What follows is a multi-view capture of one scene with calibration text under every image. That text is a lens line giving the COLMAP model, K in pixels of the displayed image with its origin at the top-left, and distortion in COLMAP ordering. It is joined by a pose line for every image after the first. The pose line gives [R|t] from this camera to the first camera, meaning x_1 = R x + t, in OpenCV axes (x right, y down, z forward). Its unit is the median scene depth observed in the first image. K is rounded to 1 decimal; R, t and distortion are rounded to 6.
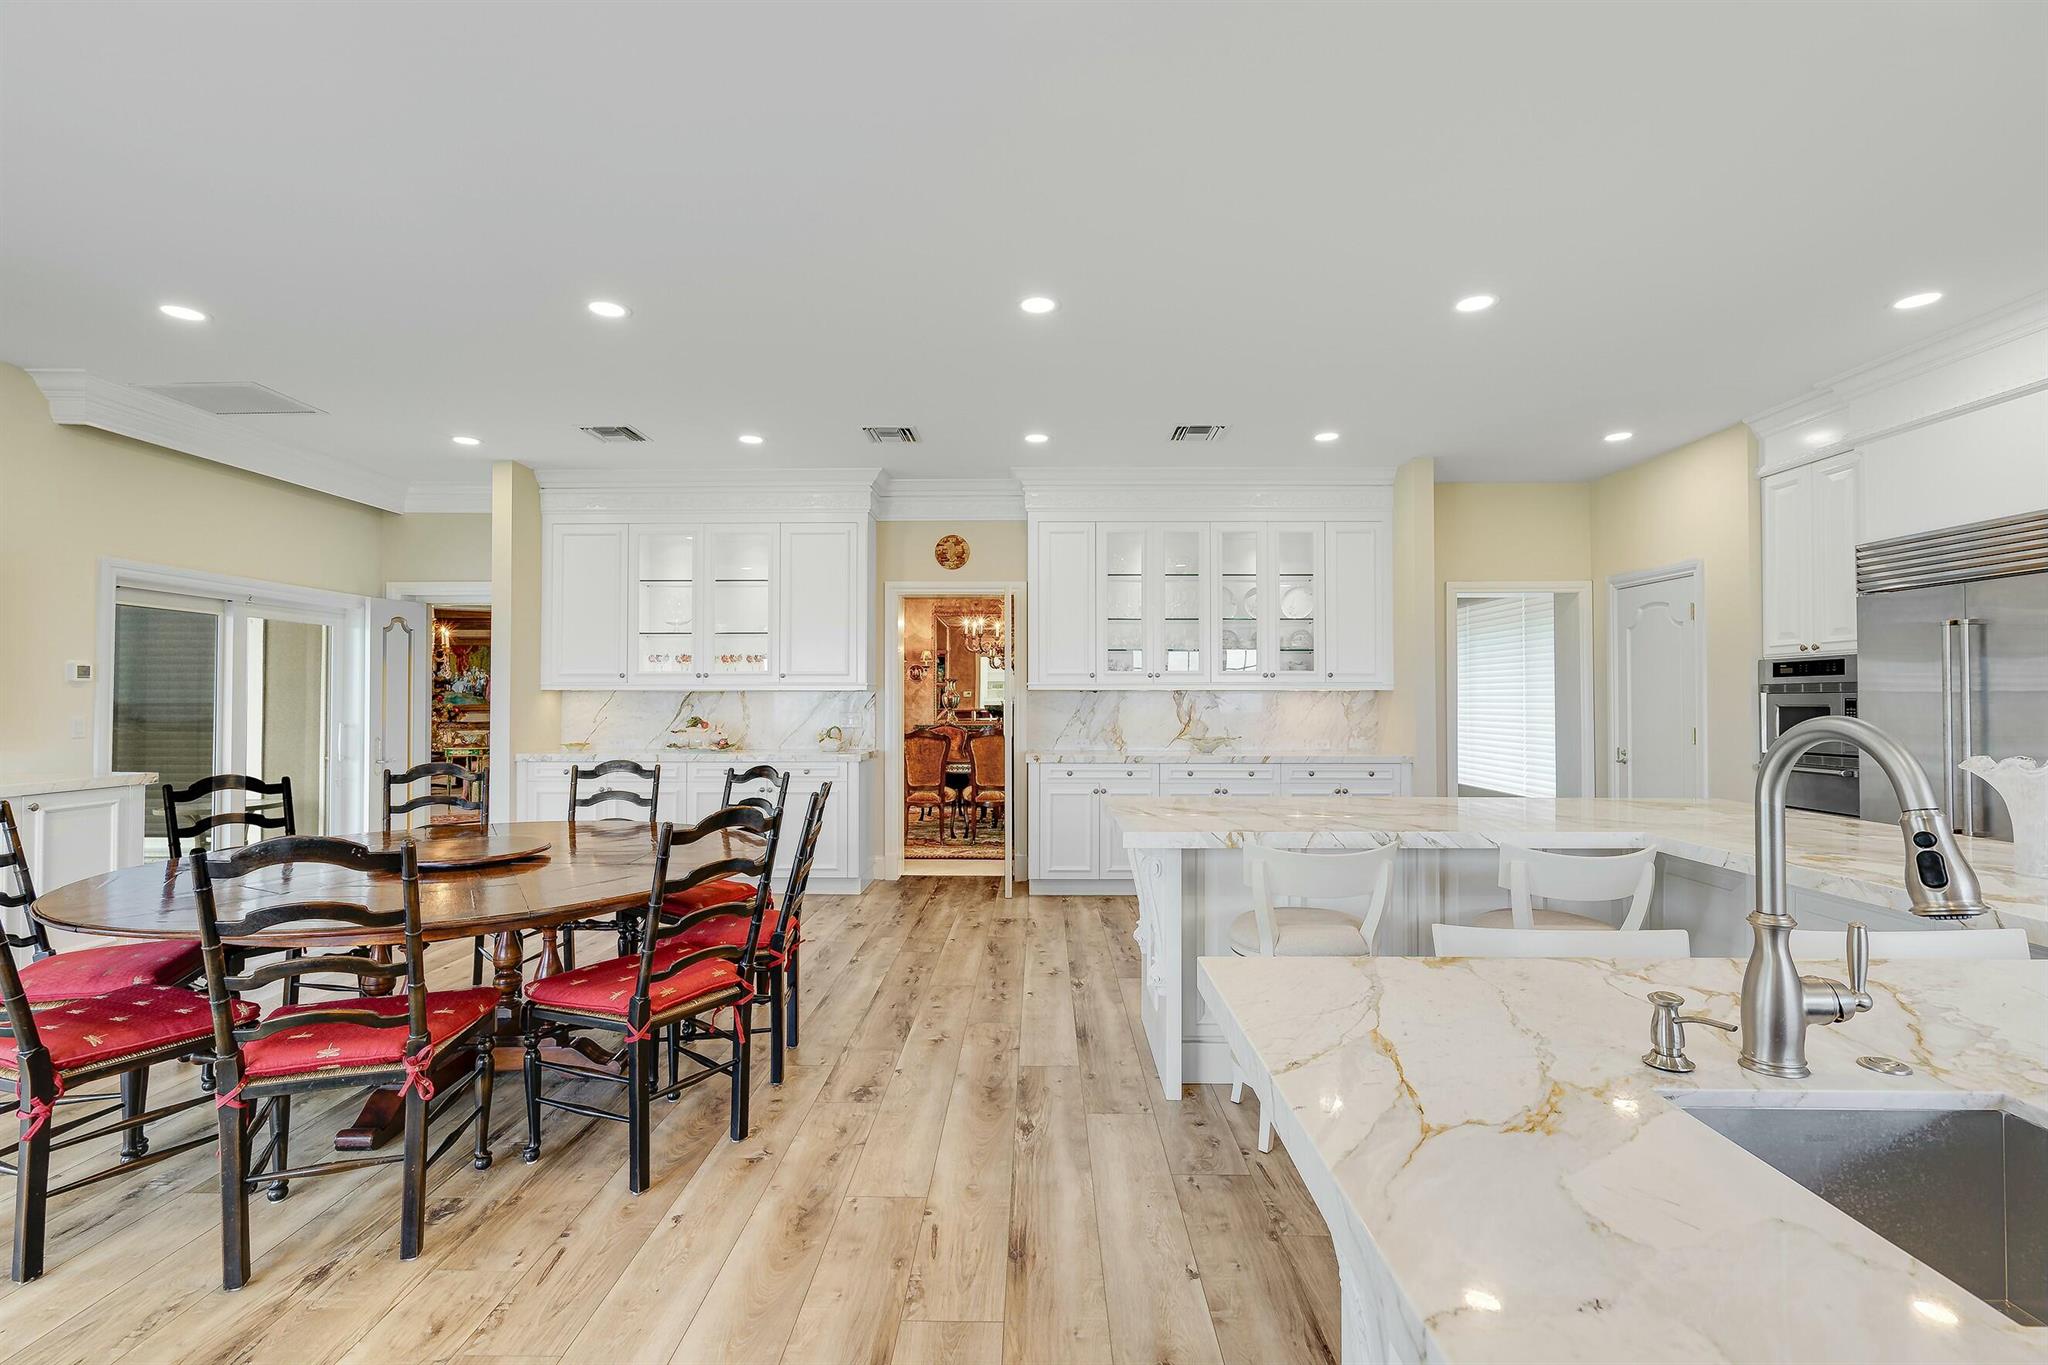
lens RADIAL K [[919.8, 0, 1009.2], [0, 919.8, 683.6], [0, 0, 1]] dist [0.003798, 0.000504]
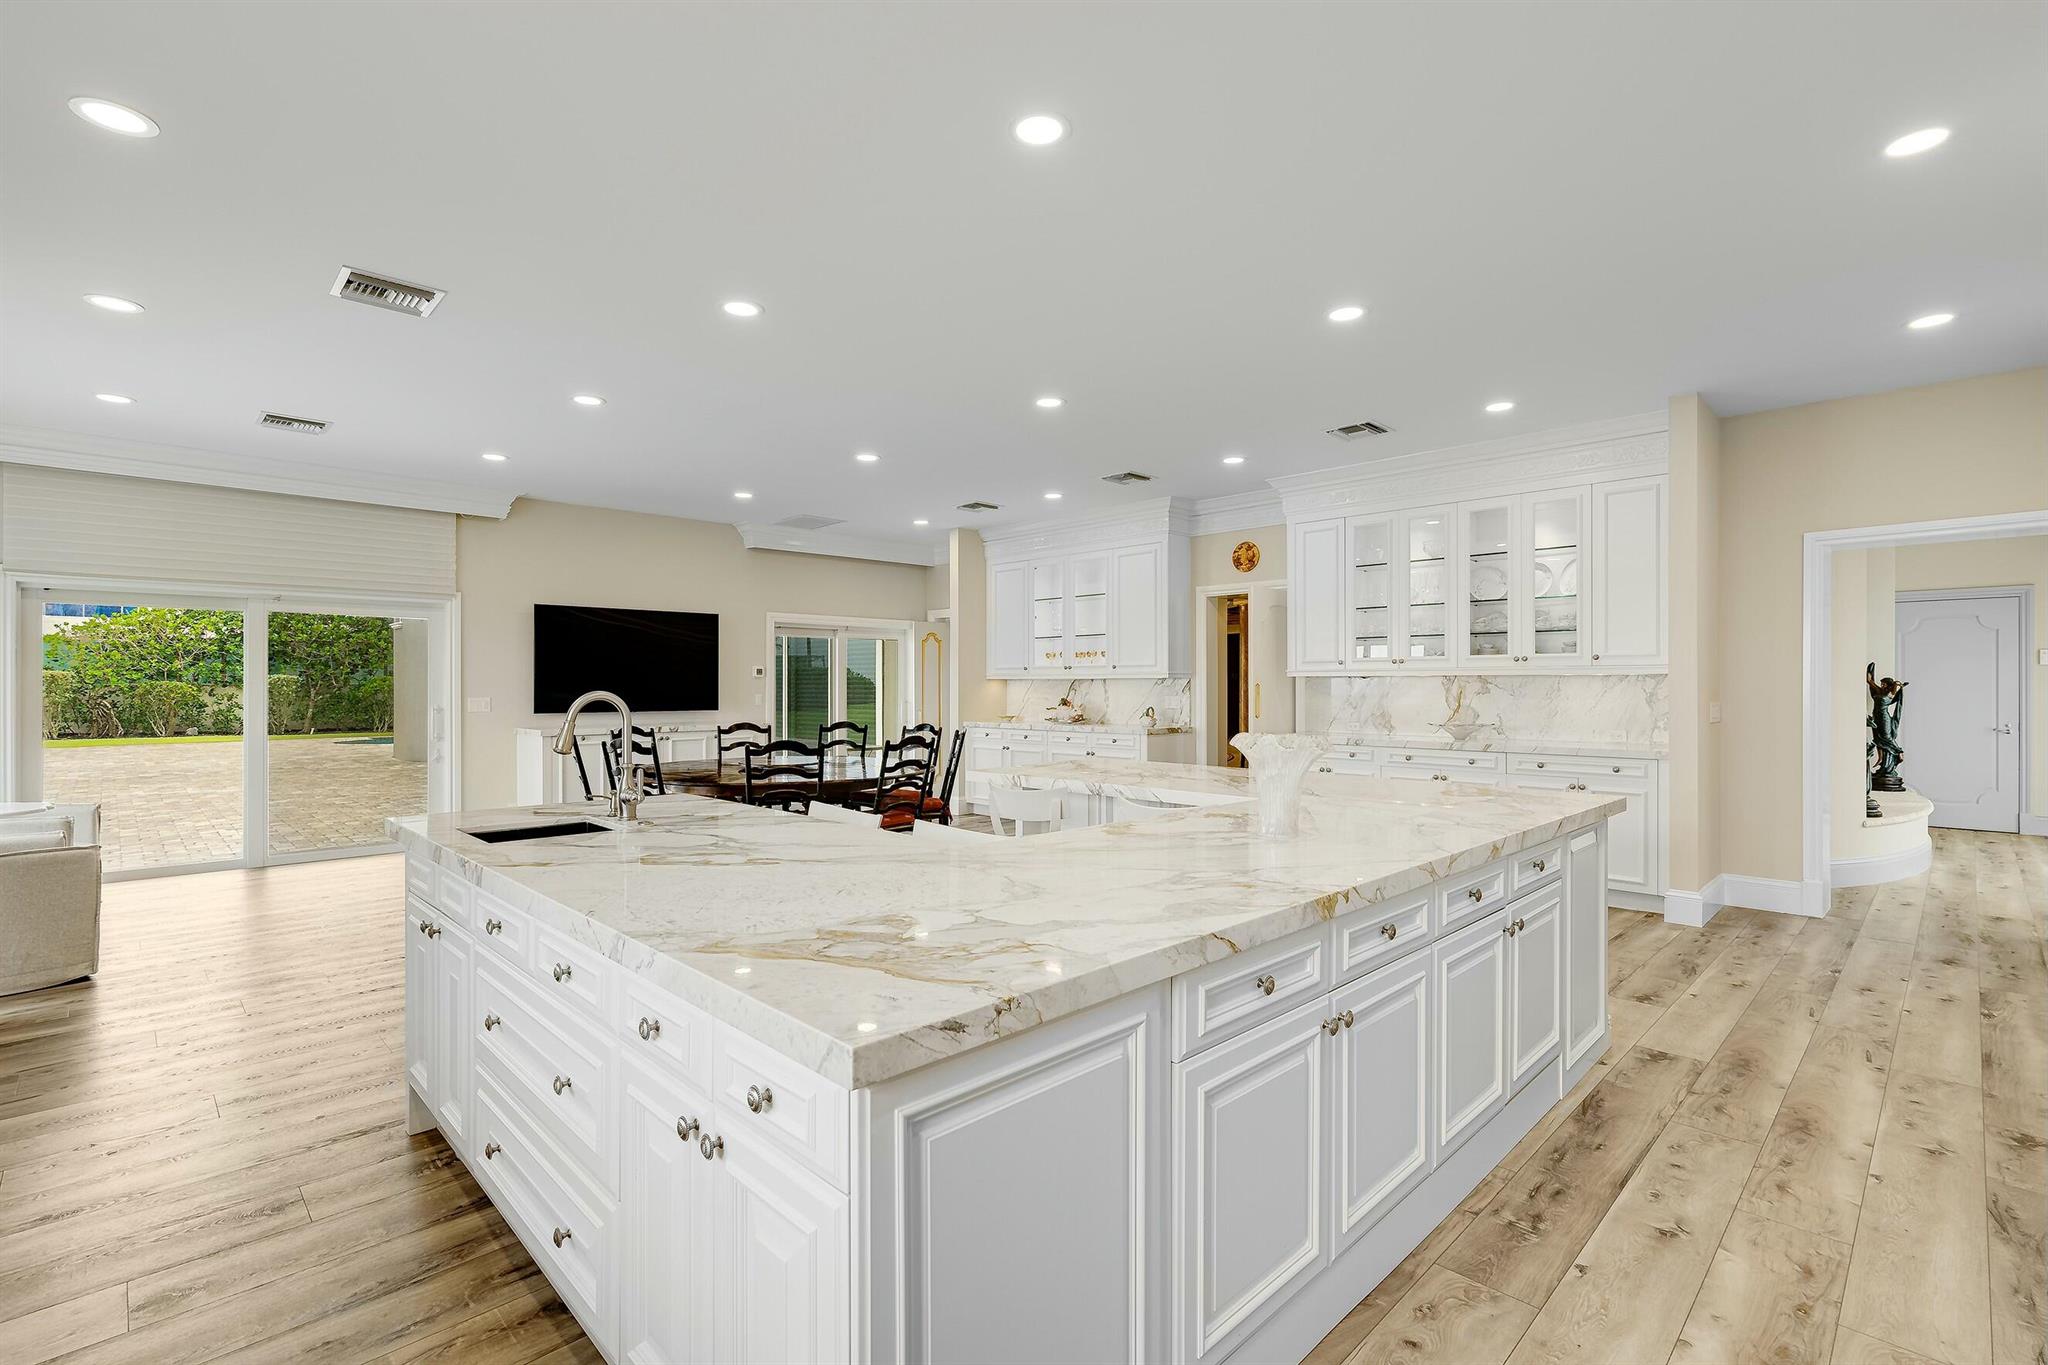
lens RADIAL K [[918.3, 0, 1024.0], [0, 918.3, 682.5], [0, 0, 1]] dist [-0.009137, 0.000170]
pose [[0.719292, -0.002557, -0.694703, 0.642161], [0.010254, 0.999923, 0.006936, 0.003609], [0.694632, -0.012113, 0.719263, -0.020206]]
